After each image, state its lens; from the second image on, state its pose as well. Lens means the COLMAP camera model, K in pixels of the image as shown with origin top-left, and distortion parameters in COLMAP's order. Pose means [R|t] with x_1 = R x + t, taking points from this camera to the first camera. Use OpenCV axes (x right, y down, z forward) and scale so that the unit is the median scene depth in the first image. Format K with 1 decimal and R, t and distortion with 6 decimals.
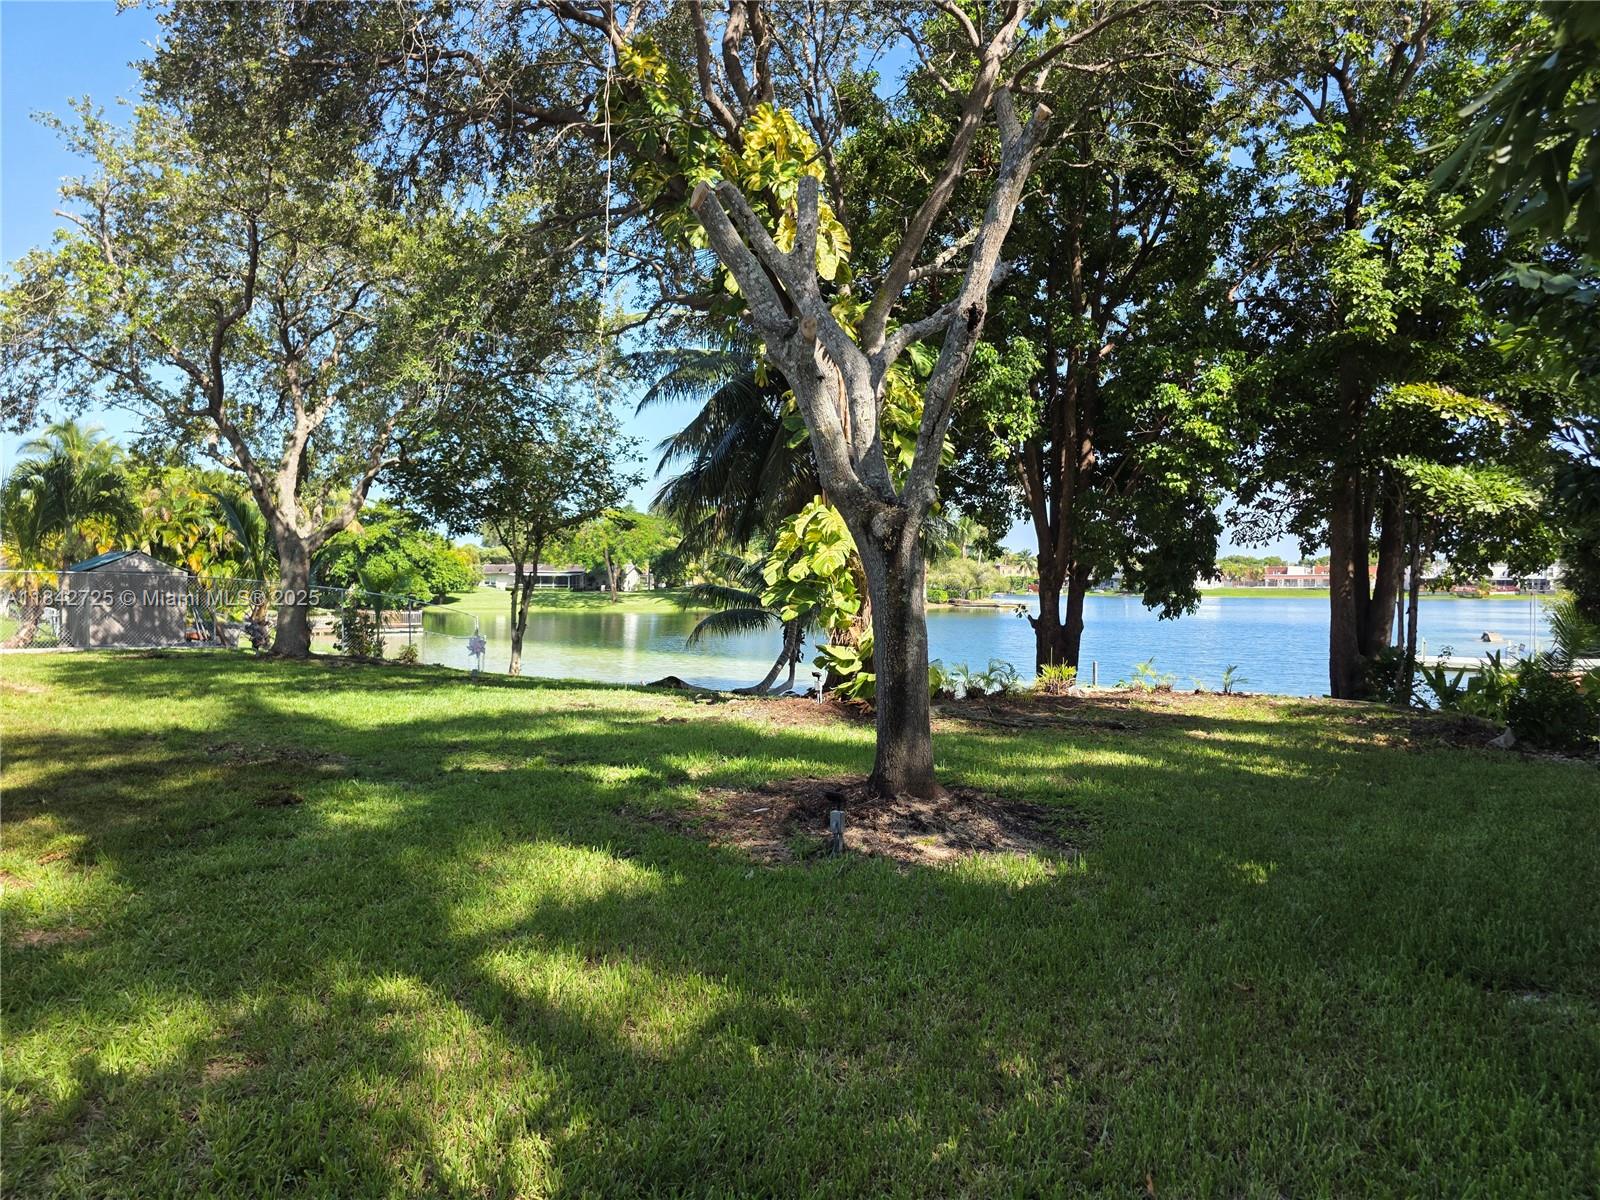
lens RADIAL K [[1061.5, 0, 801.2], [0, 1061.5, 594.6], [0, 0, 1]] dist [0.080431, -0.080183]
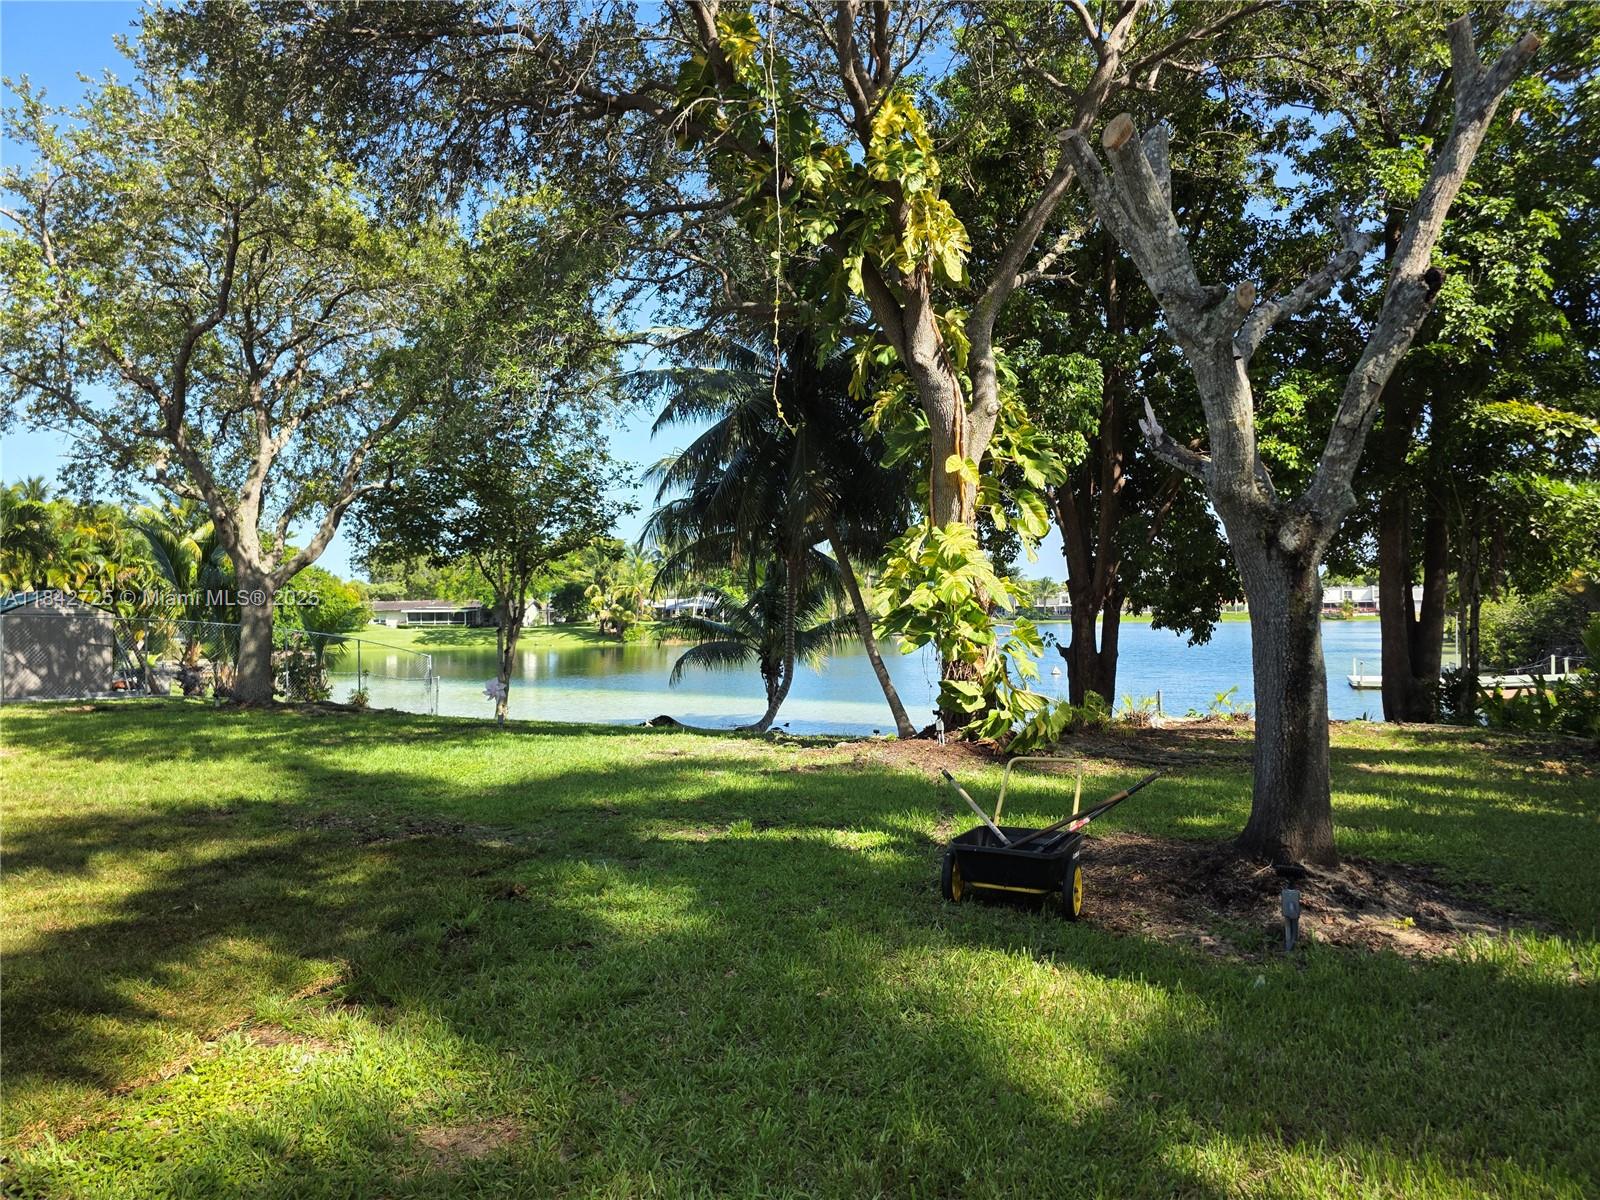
lens RADIAL K [[1059.8, 0, 808.3], [0, 1059.8, 601.4], [0, 0, 1]] dist [0.084617, -0.074018]
pose [[0.994580, -0.015040, 0.102876, -0.107401], [0.017419, 0.999600, -0.022267, -0.001289], [-0.102500, 0.023939, 0.994445, 0.057334]]
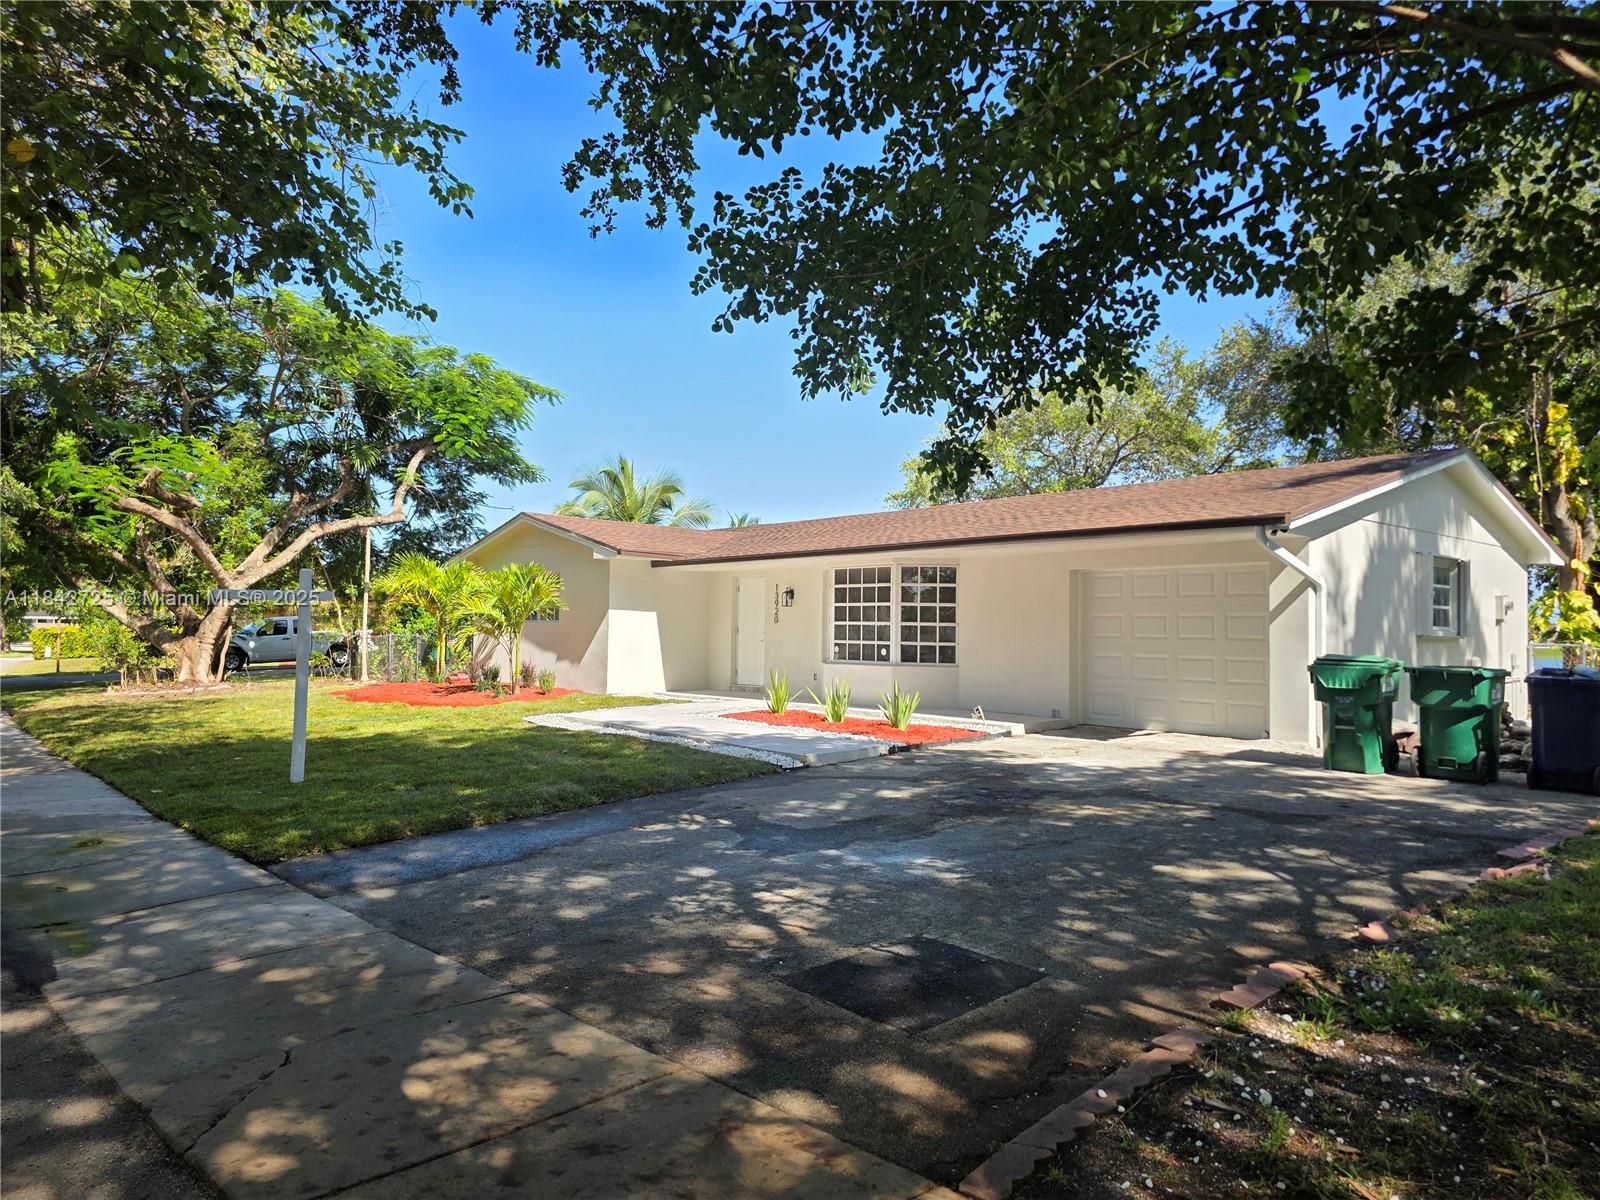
lens RADIAL K [[1061.5, 0, 801.2], [0, 1061.5, 594.6], [0, 0, 1]] dist [0.080431, -0.080183]
pose [[0.983991, 0.008106, -0.178032, -0.583983], [-0.016316, 0.998867, -0.044702, 0.017893], [0.177468, 0.046891, 0.983009, -0.702324]]
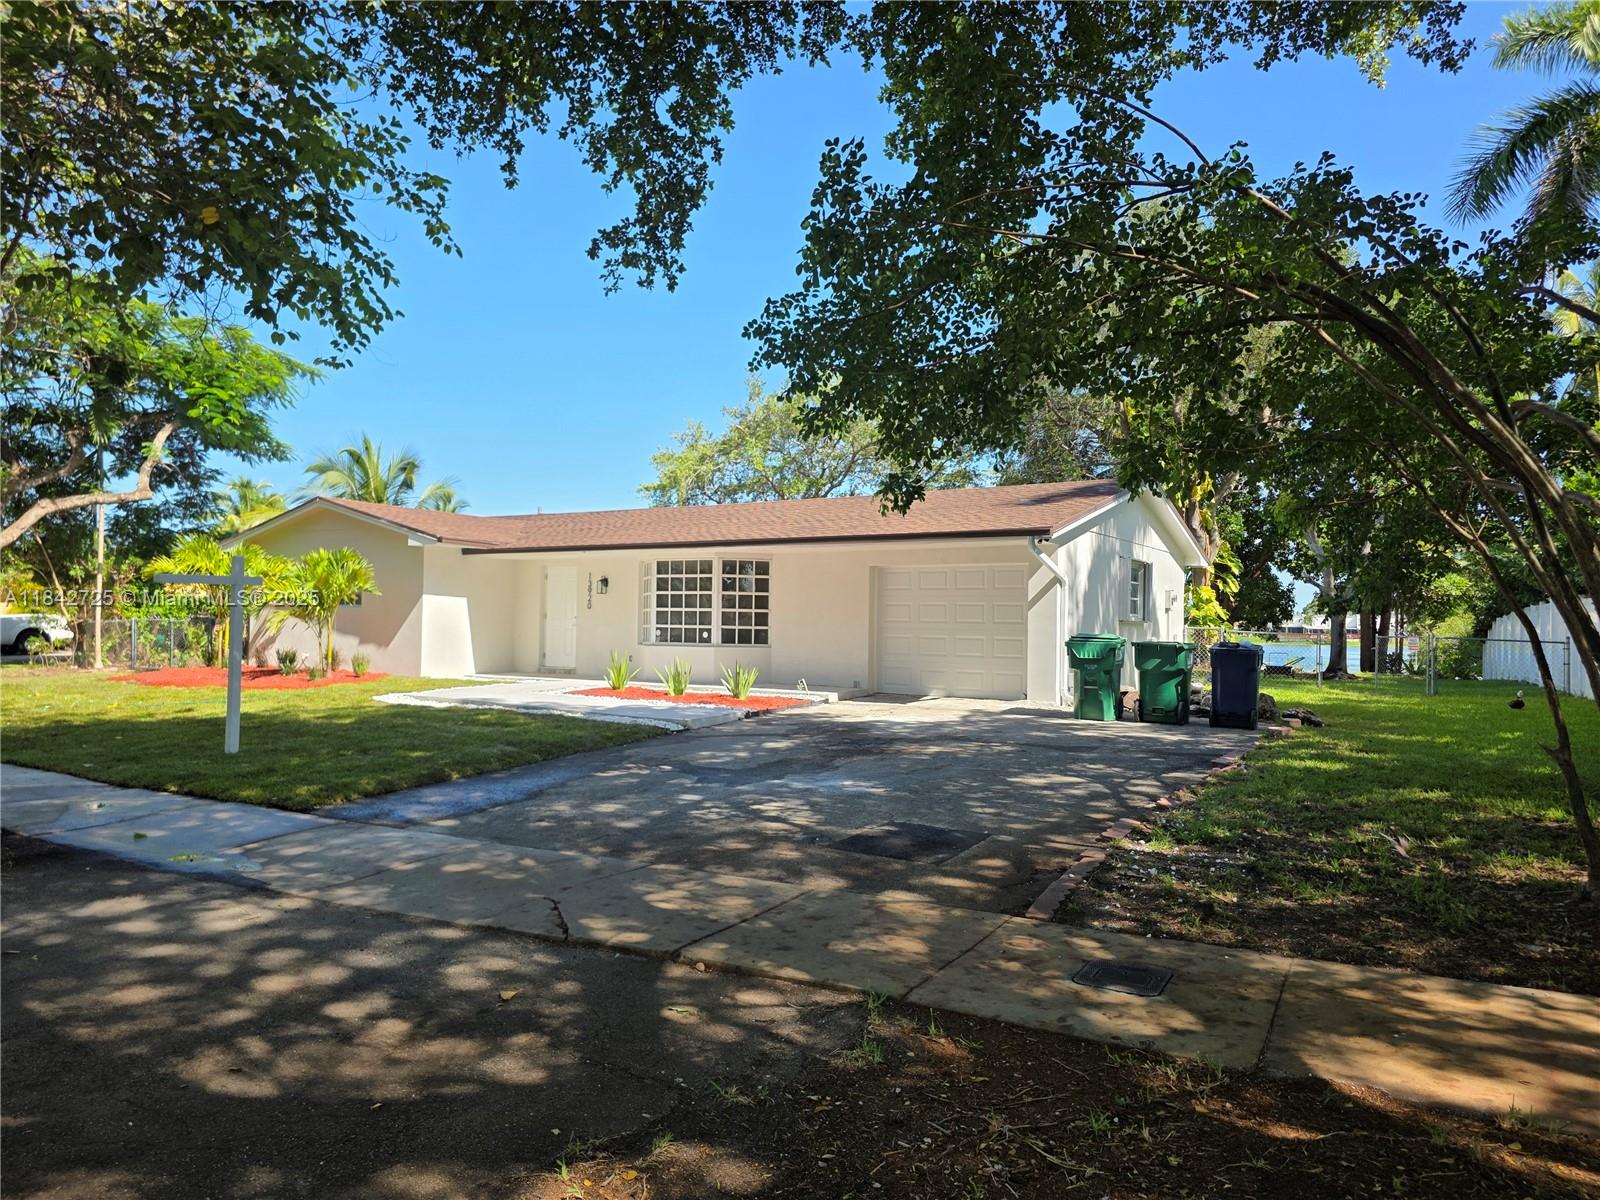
lens RADIAL K [[1082.1, 0, 774.6], [0, 1082.1, 636.3], [0, 0, 1]] dist [0.039923, -0.002537]
pose [[0.995462, 0.015267, 0.093922, -0.691118], [-0.015420, 0.999881, 0.000901, 0.023759], [-0.093897, -0.002345, 0.995579, -0.829852]]
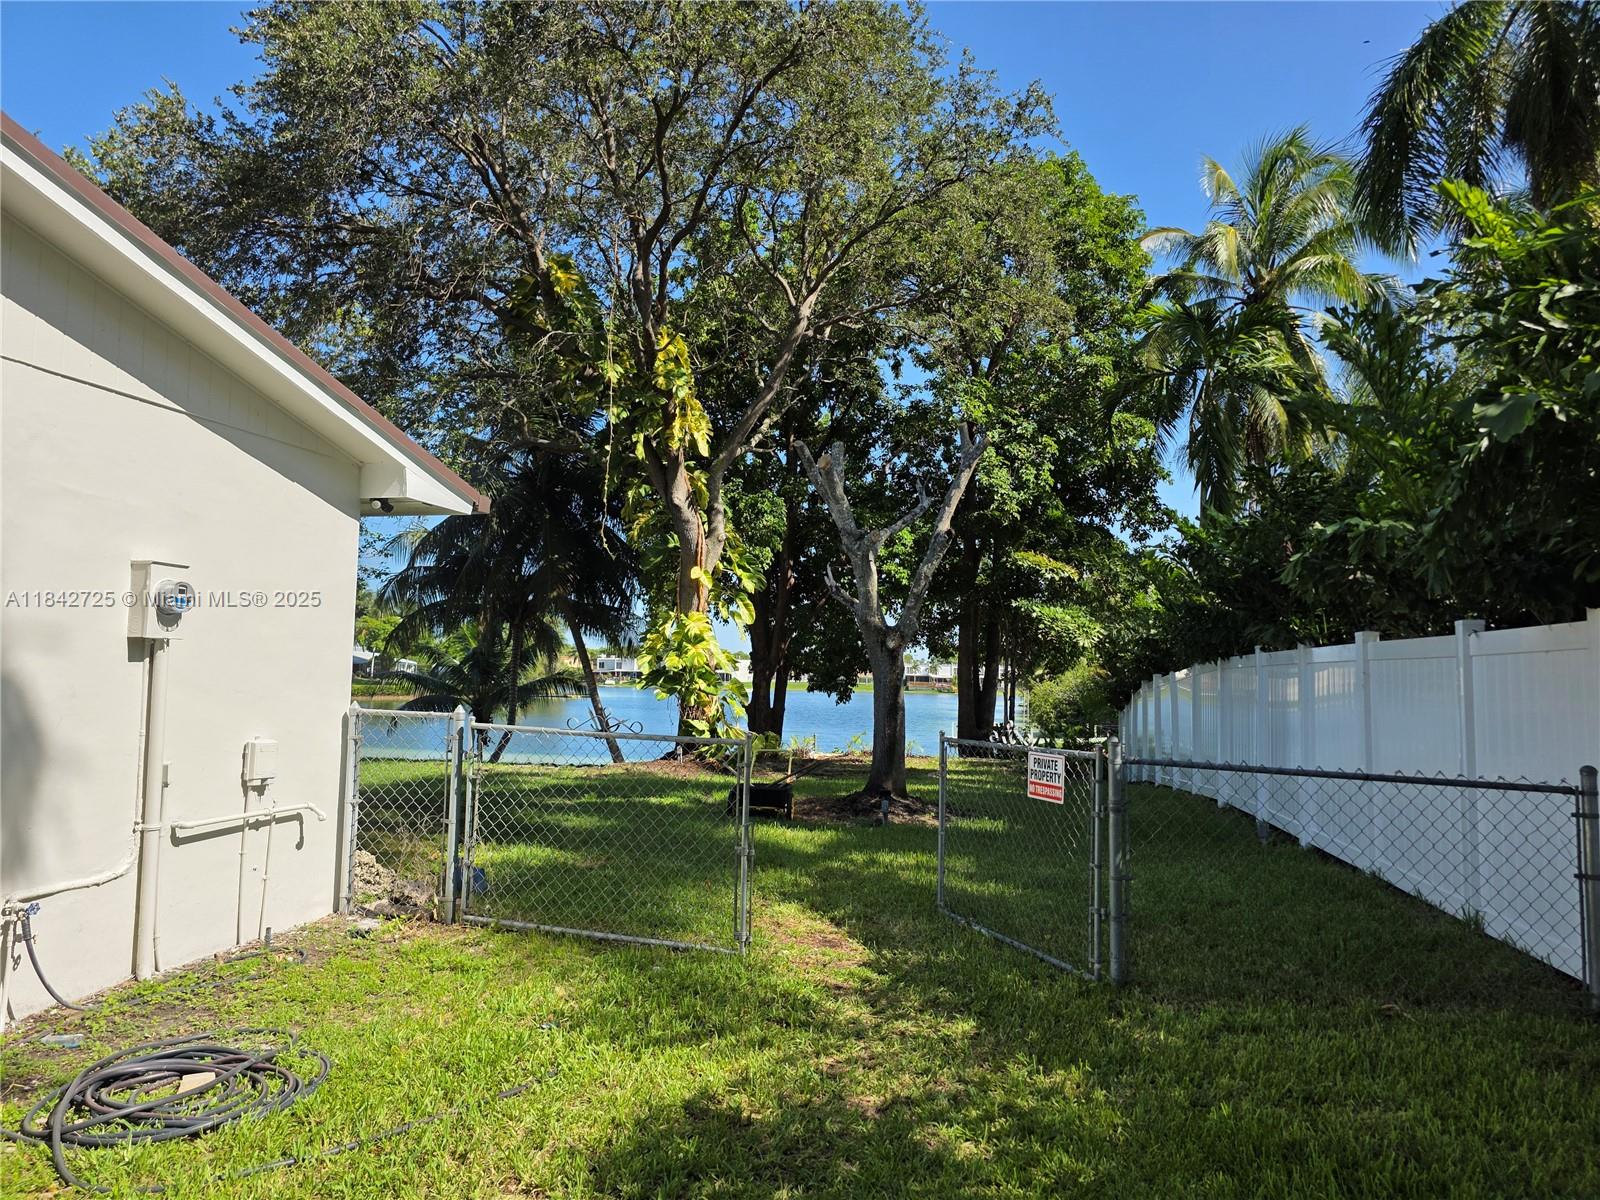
lens RADIAL K [[1041.8, 0, 800.0], [0, 1041.8, 600.0], [0, 0, 1]] dist [0.222046, -0.000051]
pose [[0.913534, 0.045889, 0.404167, -0.219998], [-0.013033, 0.996408, -0.083675, 0.003445], [-0.406555, 0.071172, 0.910850, -0.157254]]
